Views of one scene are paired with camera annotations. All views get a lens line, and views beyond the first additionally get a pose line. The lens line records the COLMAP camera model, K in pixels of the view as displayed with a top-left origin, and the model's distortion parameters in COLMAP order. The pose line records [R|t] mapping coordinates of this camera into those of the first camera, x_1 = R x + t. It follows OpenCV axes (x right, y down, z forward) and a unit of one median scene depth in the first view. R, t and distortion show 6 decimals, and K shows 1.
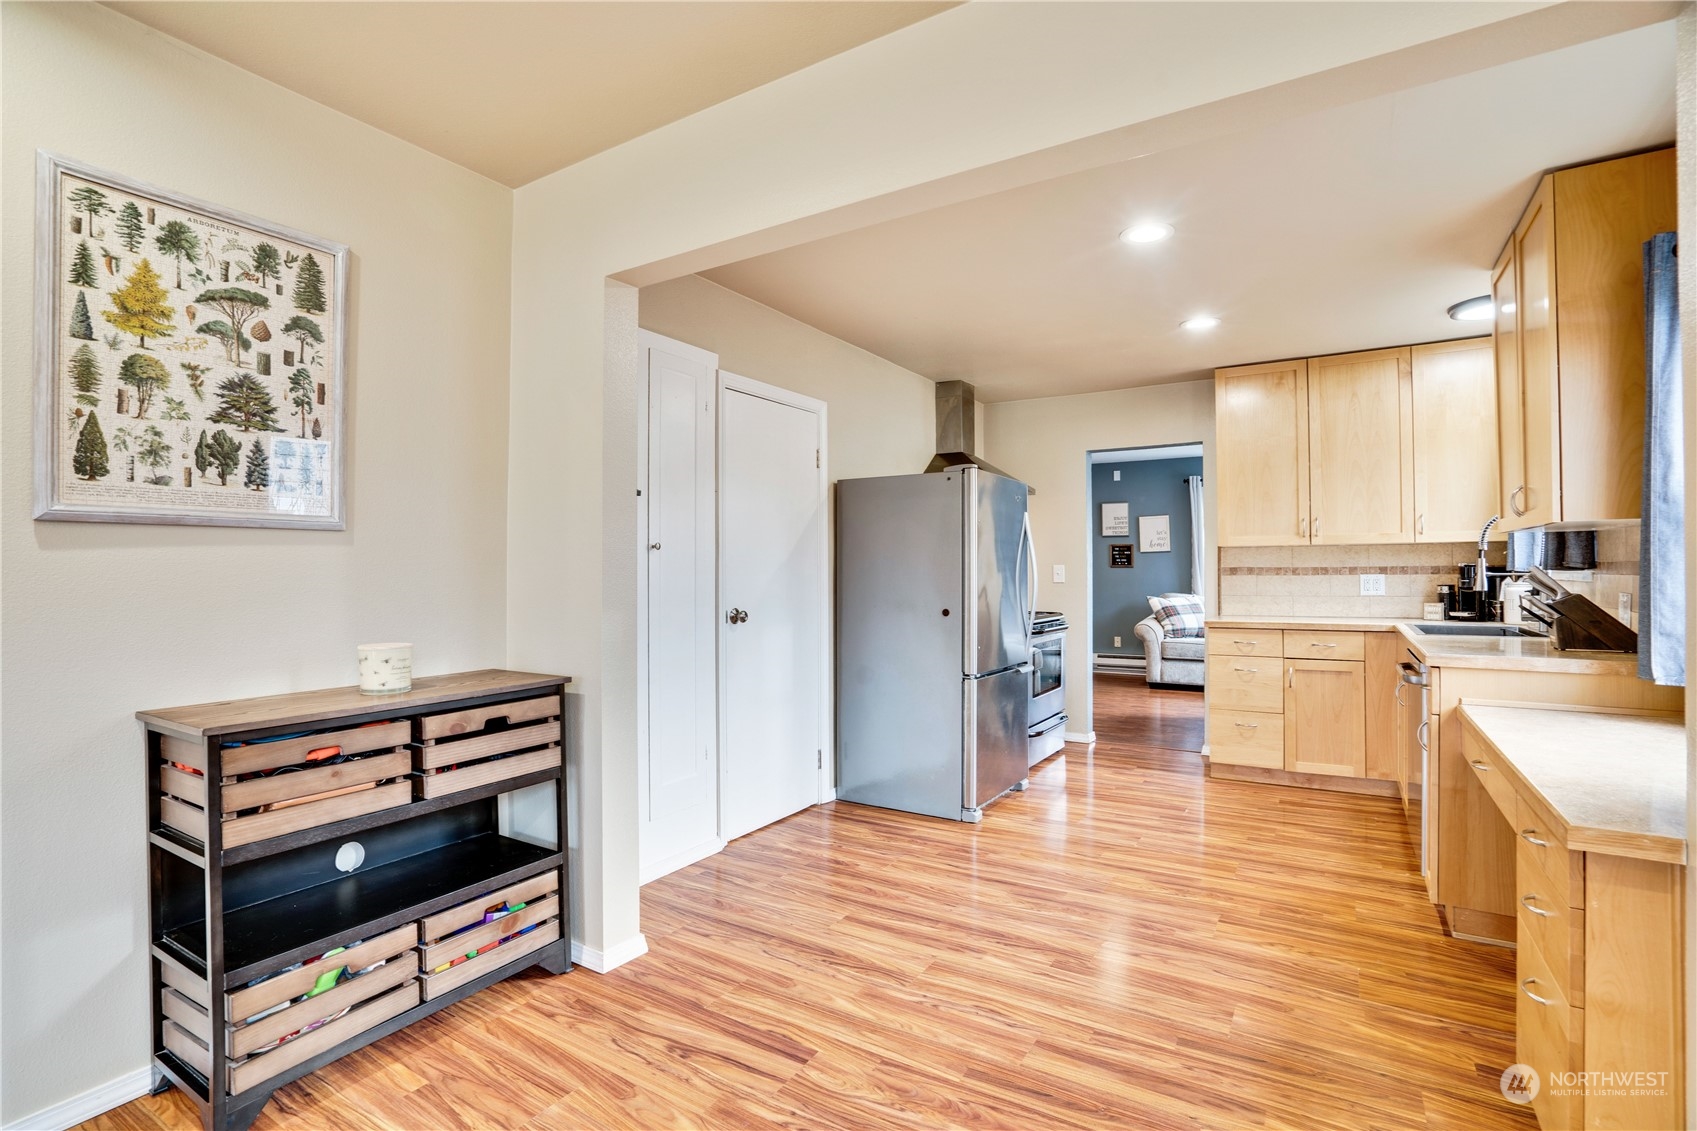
lens RADIAL K [[798.2, 0, 838.7], [0, 798.2, 563.6], [0, 0, 1]] dist [-0.036586, 0.007350]
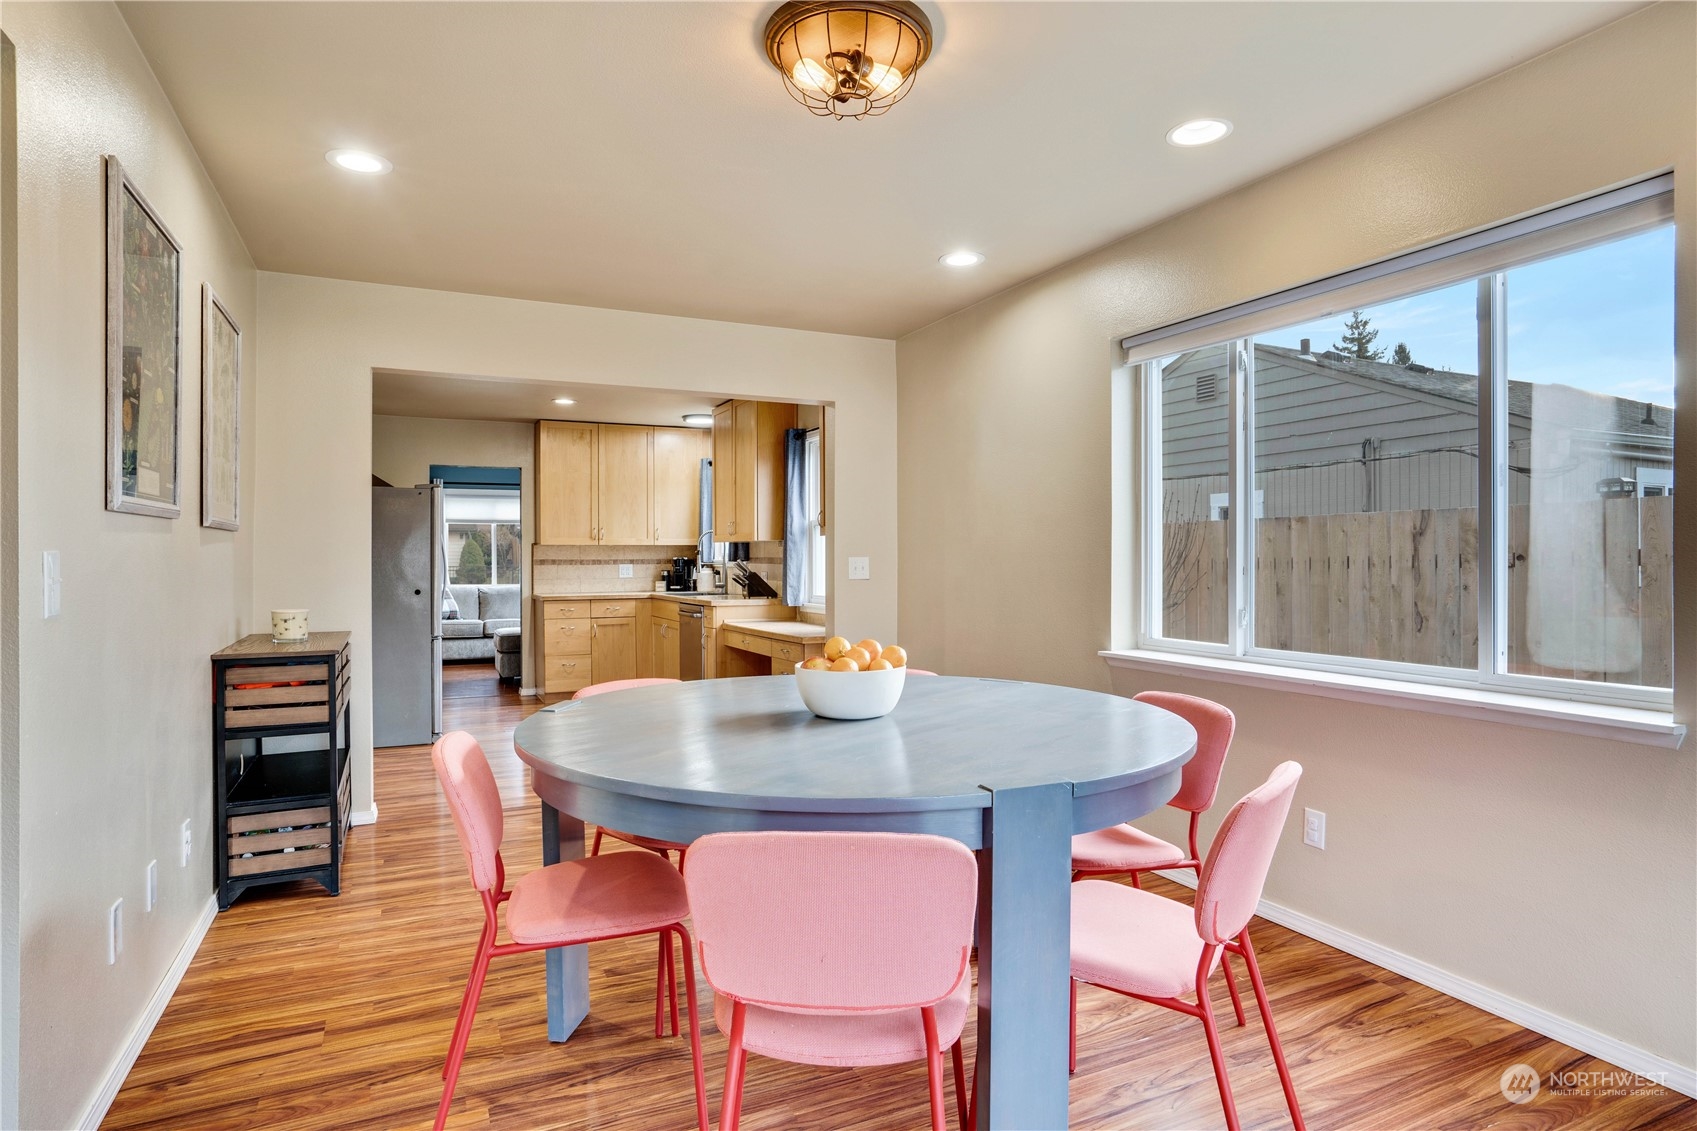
lens RADIAL K [[927.0, 0, 841.0], [0, 927.0, 570.8], [0, 0, 1]] dist [-0.027614, 0.000171]
pose [[0.536185, -0.005214, 0.844084, -1.396125], [-0.010094, 0.999870, 0.012588, -0.001649], [-0.844040, -0.015269, 0.536063, -0.757327]]
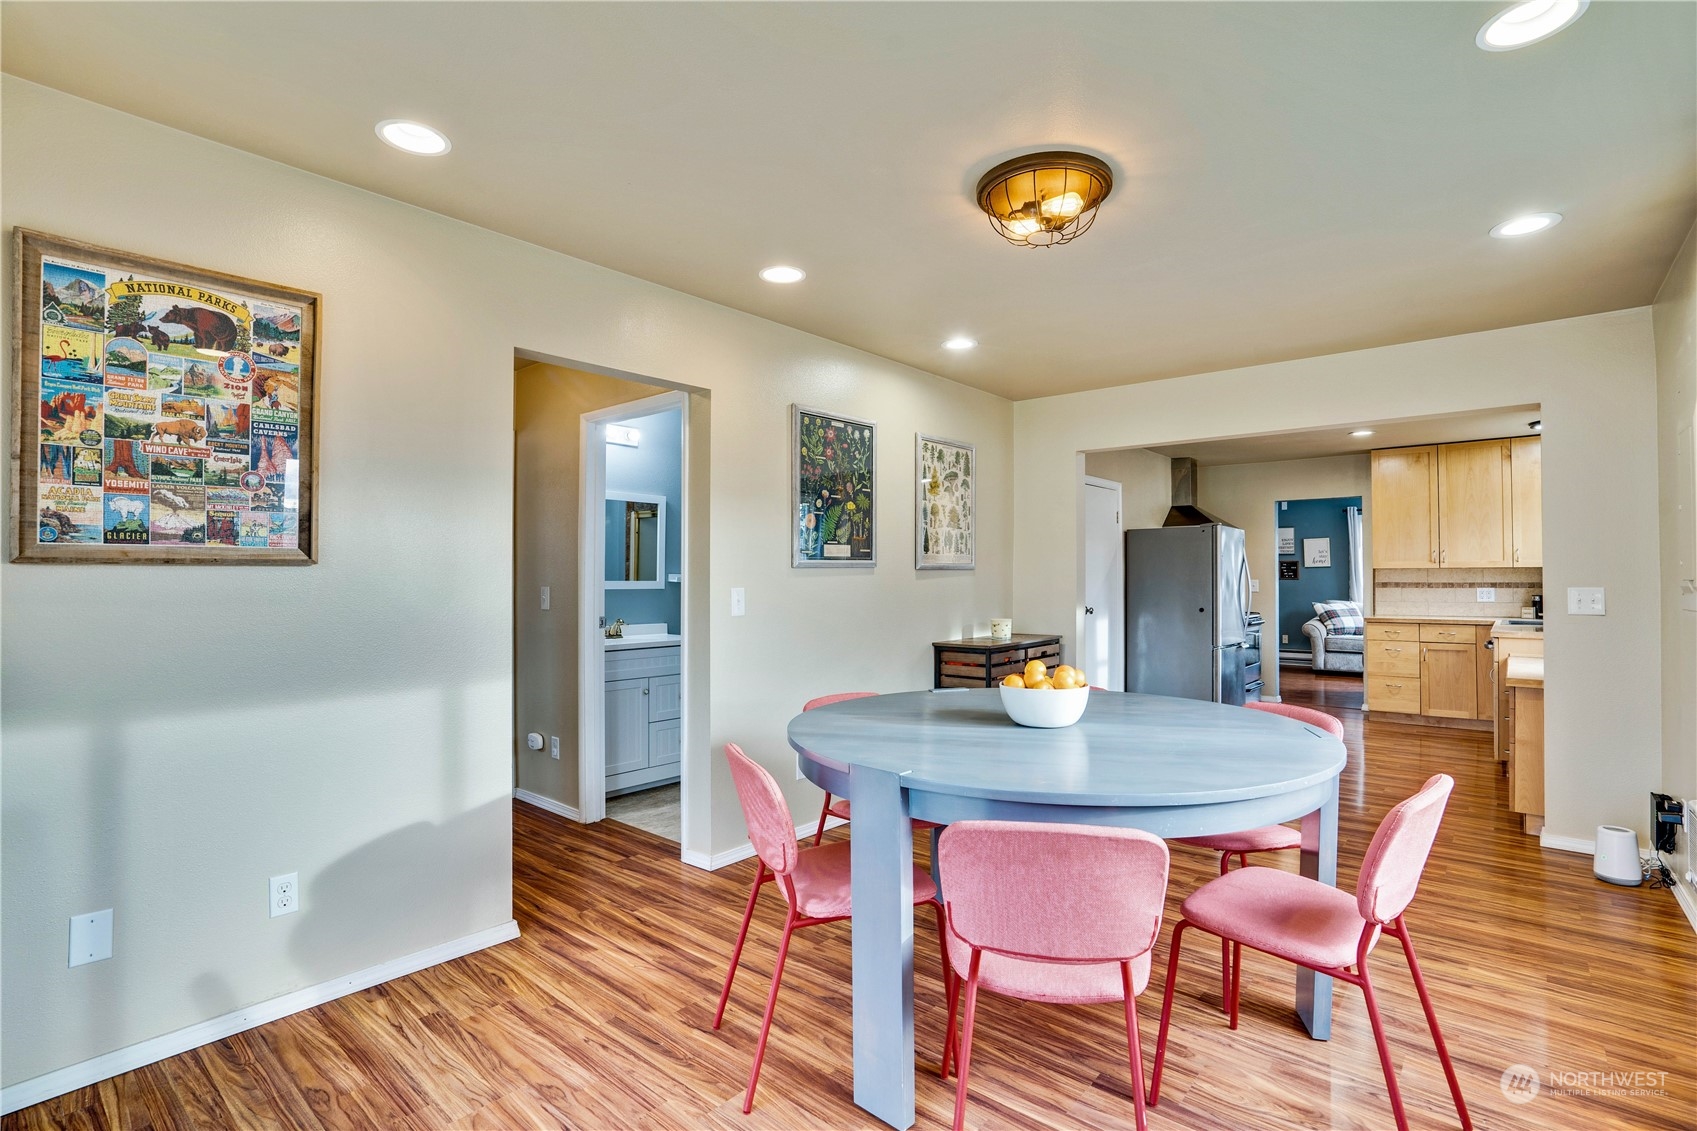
lens RADIAL K [[798.2, 0, 844.3], [0, 798.2, 563.3], [0, 0, 1]] dist [-0.036586, 0.007350]
pose [[0.990183, 0.000953, -0.139776, -0.667326], [-0.001949, 0.999974, -0.006993, -0.042032], [0.139765, 0.007197, 0.990159, -1.340960]]
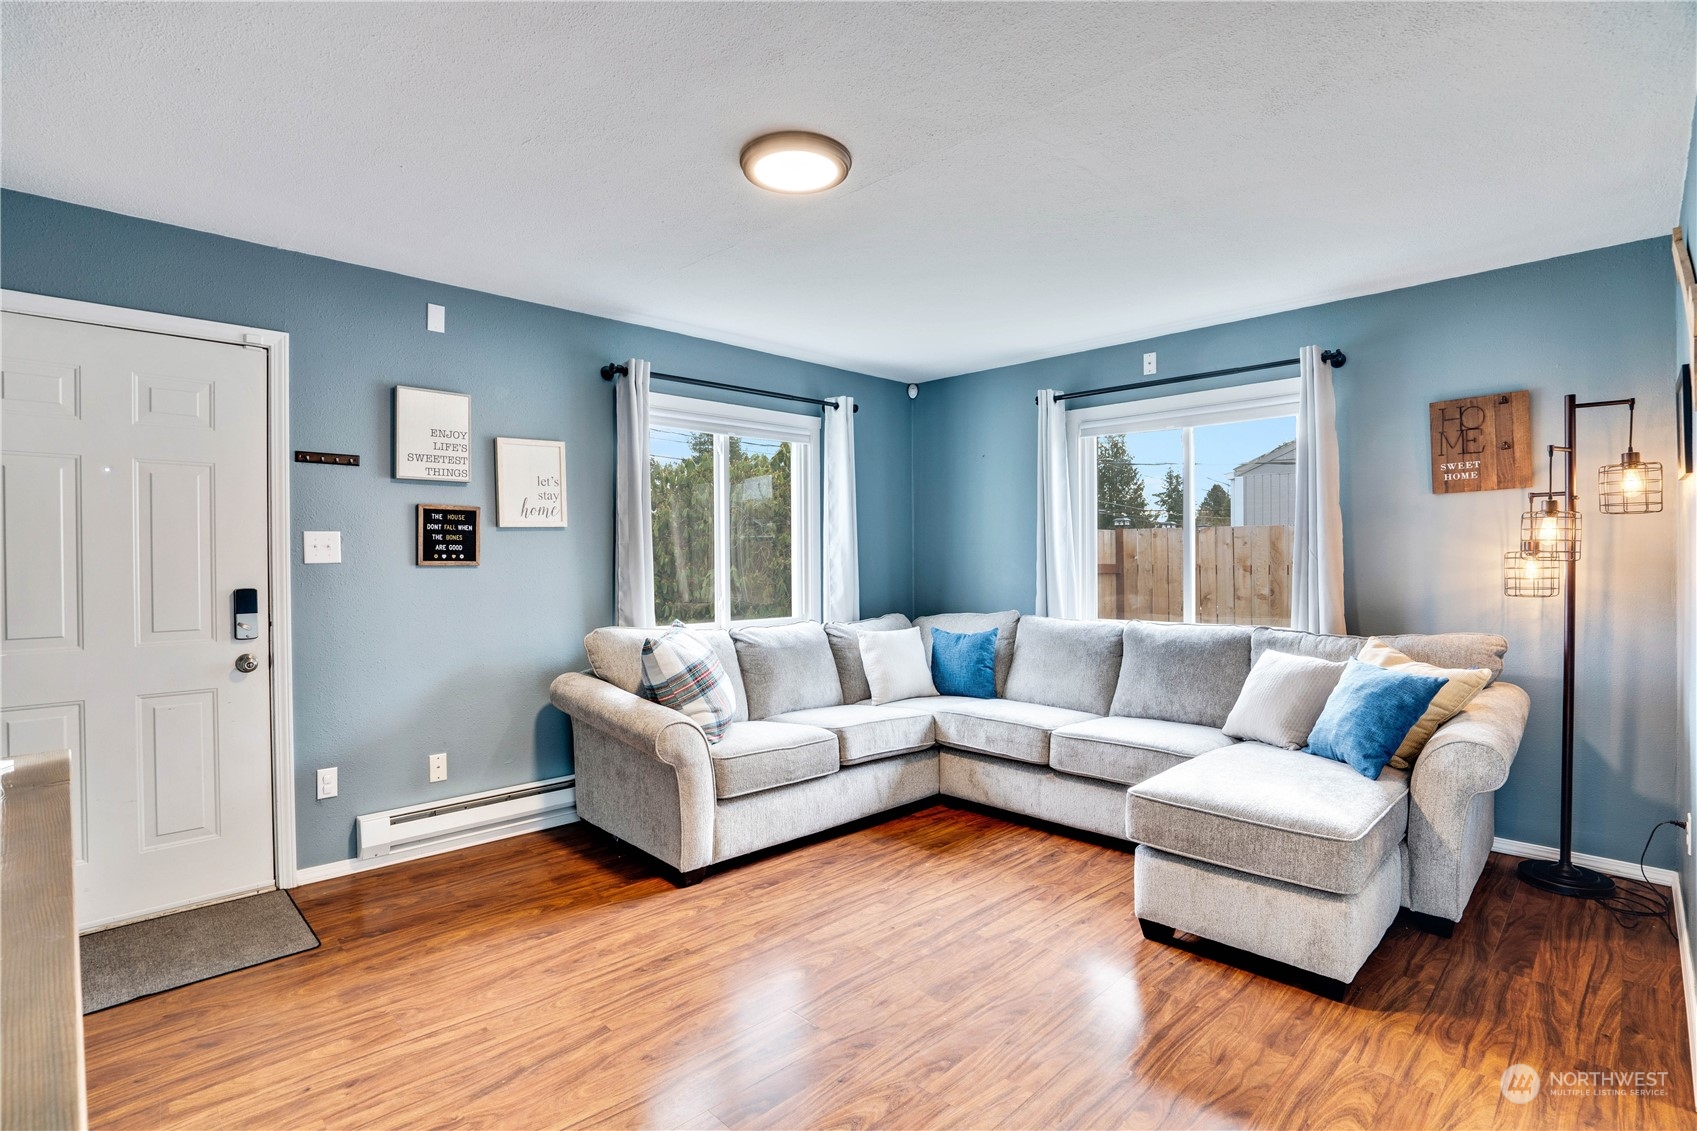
lens RADIAL K [[798.2, 0, 846.2], [0, 798.2, 564.8], [0, 0, 1]] dist [-0.036586, 0.007350]
pose [[0.244473, -0.002319, 0.969653, 0.169449], [-0.004402, 0.999984, 0.003501, 0.007549], [-0.969646, -0.005125, 0.244458, 2.998599]]
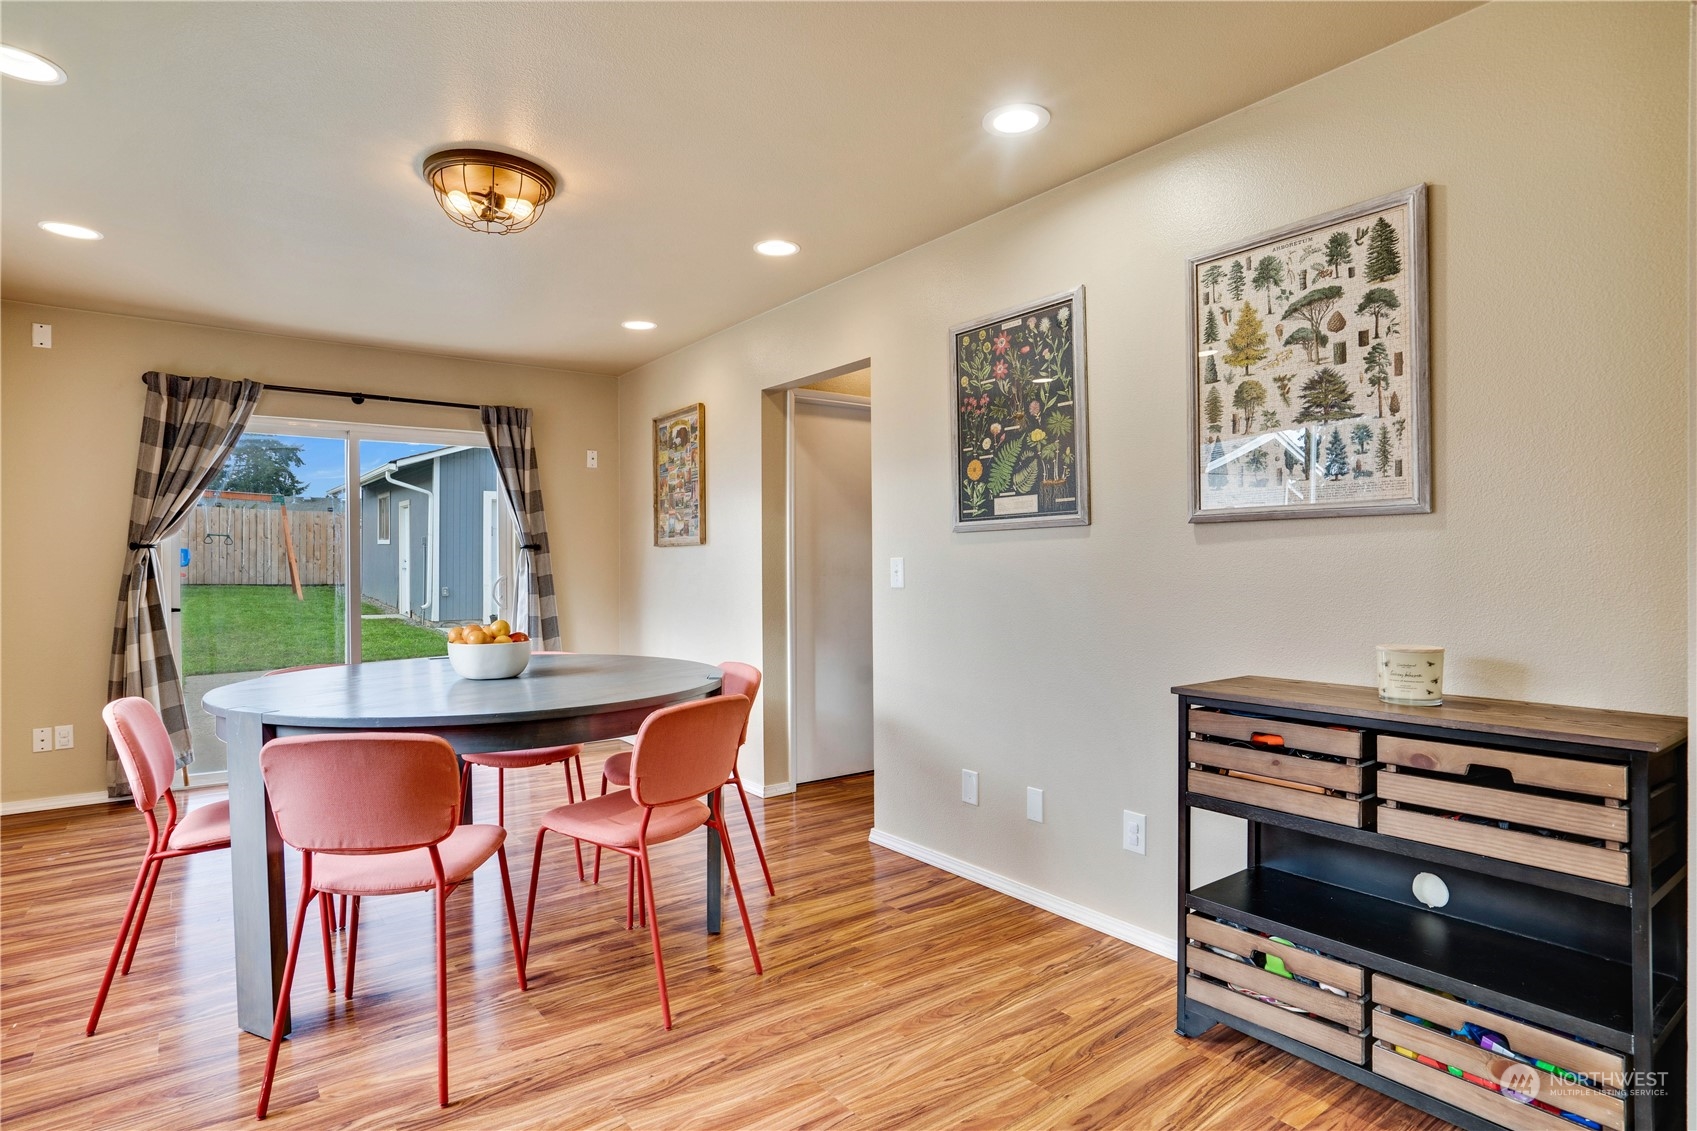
lens RADIAL K [[910.0, 0, 849.6], [0, 910.0, 549.8], [0, 0, 1]] dist [-0.013171, 0.002235]
pose [[-0.351934, -0.002861, -0.936021, 0.522827], [0.017630, 0.999798, -0.009685, -0.002433], [0.935859, -0.019911, -0.351812, 0.739377]]
